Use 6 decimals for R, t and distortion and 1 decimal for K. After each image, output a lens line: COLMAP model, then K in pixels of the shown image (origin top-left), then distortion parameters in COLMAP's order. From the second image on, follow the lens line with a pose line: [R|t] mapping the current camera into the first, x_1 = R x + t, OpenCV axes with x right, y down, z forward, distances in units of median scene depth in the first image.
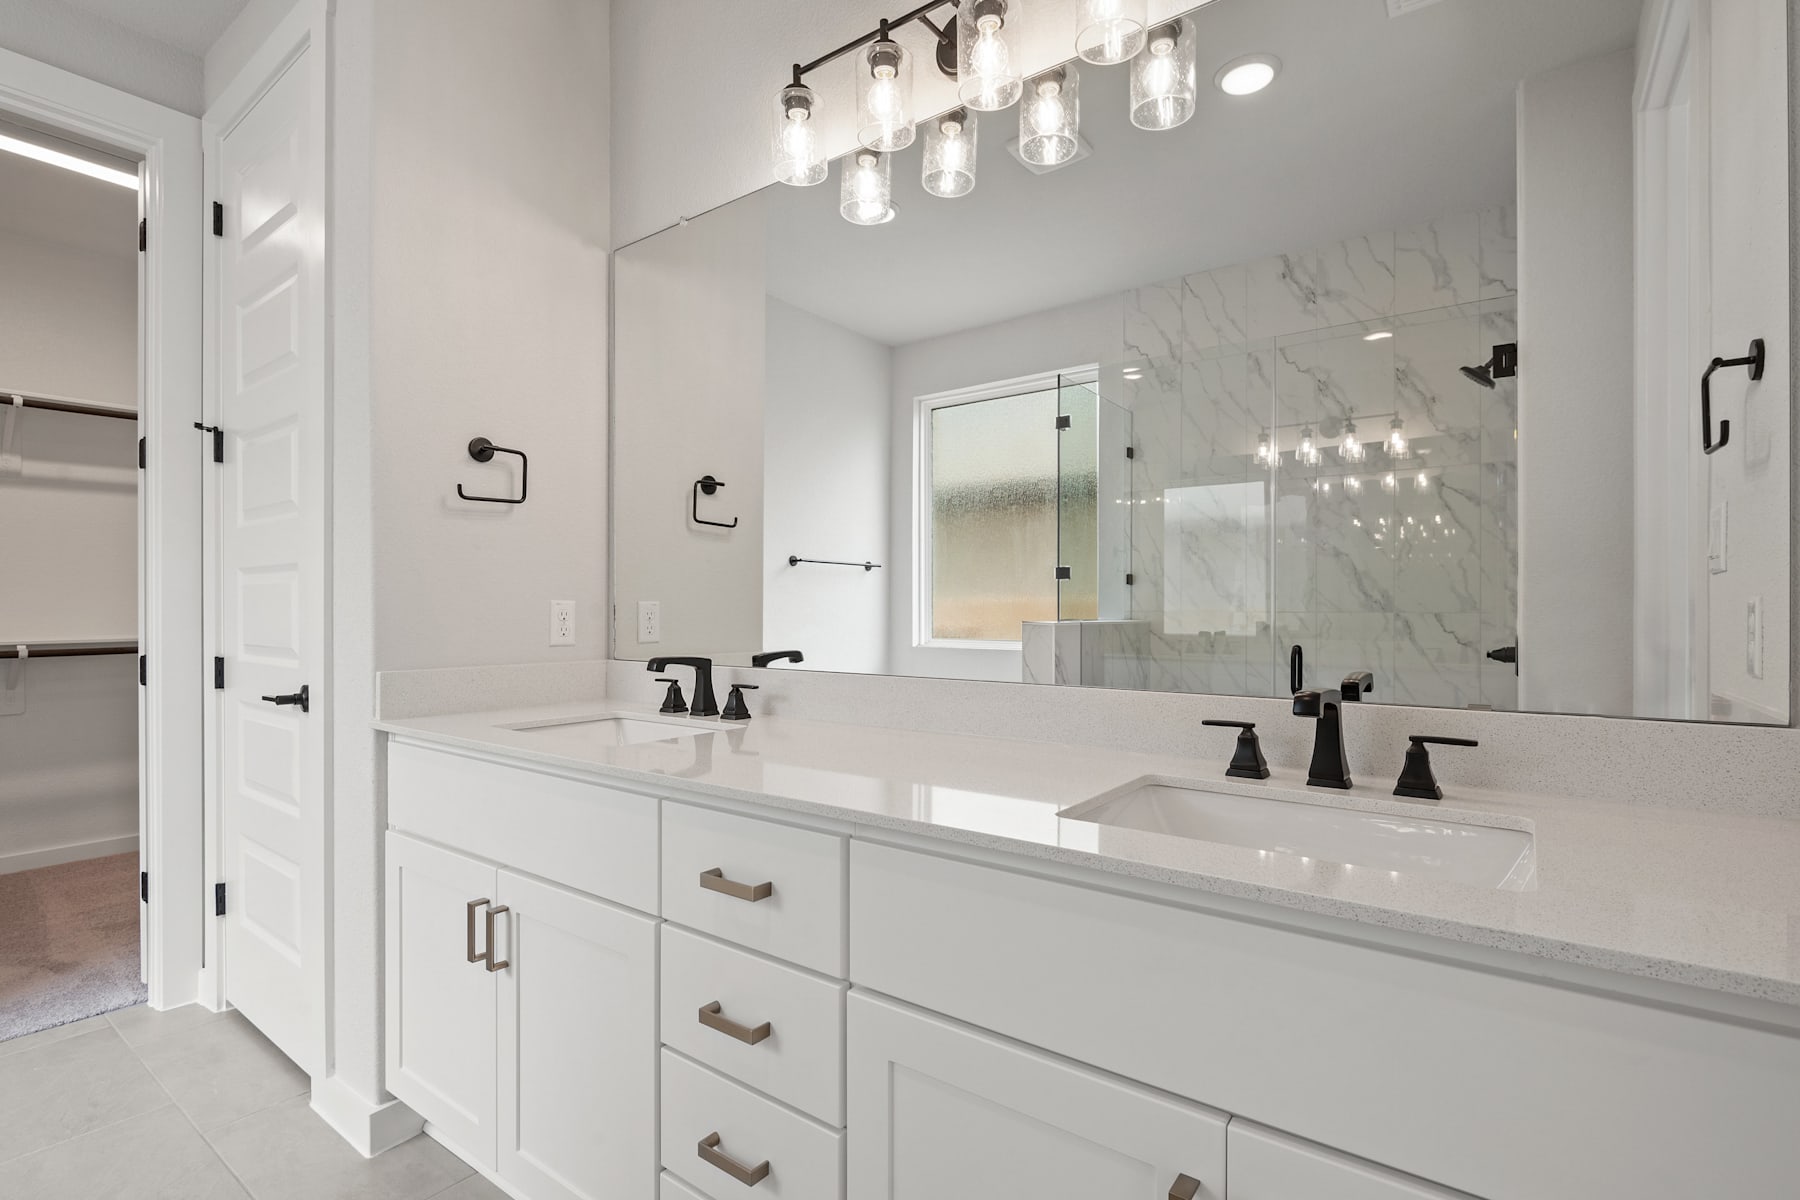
lens RADIAL K [[815.3, 0, 848.6], [0, 815.3, 617.4], [0, 0, 1]] dist [0.000899, -0.000005]
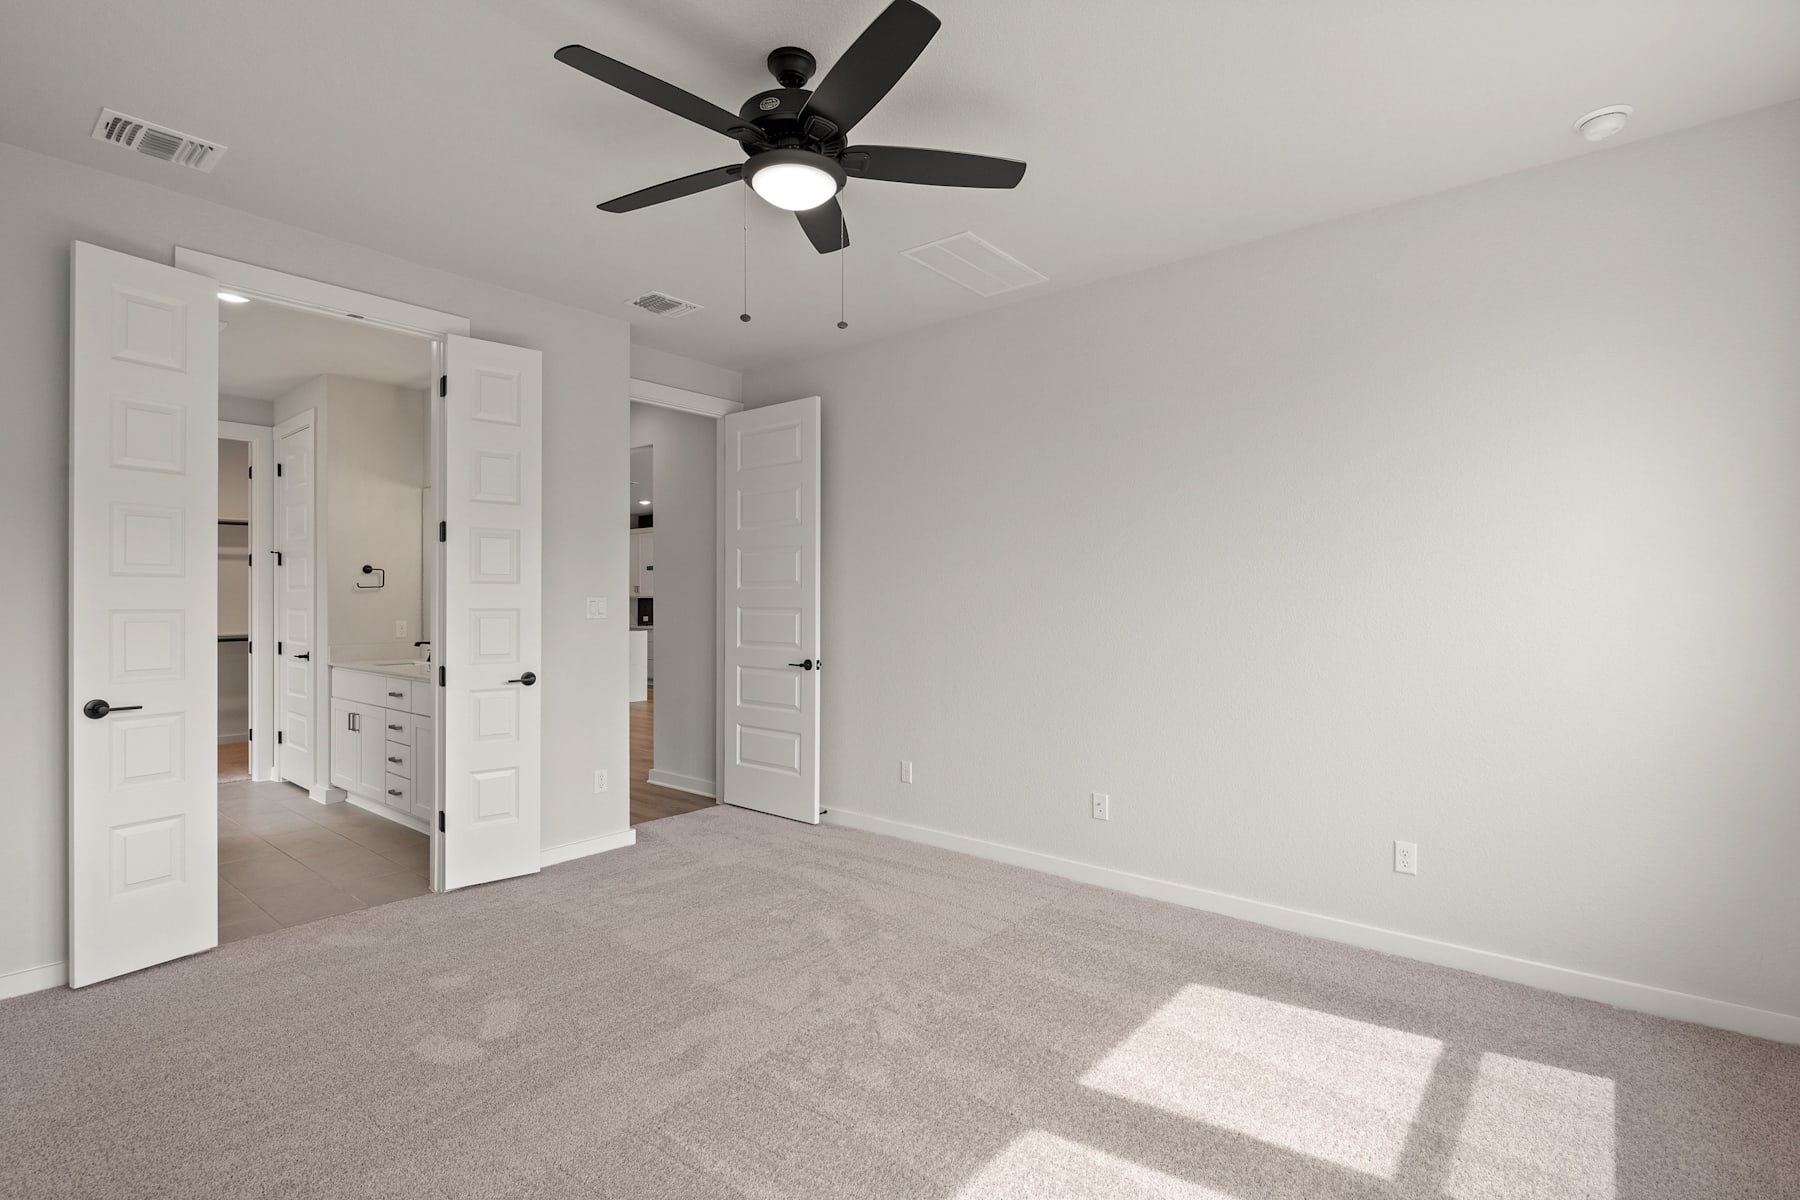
lens RADIAL K [[815.3, 0, 885.2], [0, 815.3, 608.5], [0, 0, 1]] dist [0.000899, -0.000005]
pose [[0.999482, -0.002028, -0.032132, 1.249737], [0.001863, 0.999985, -0.005169, -0.041992], [0.032142, 0.005106, 0.999470, -1.547247]]
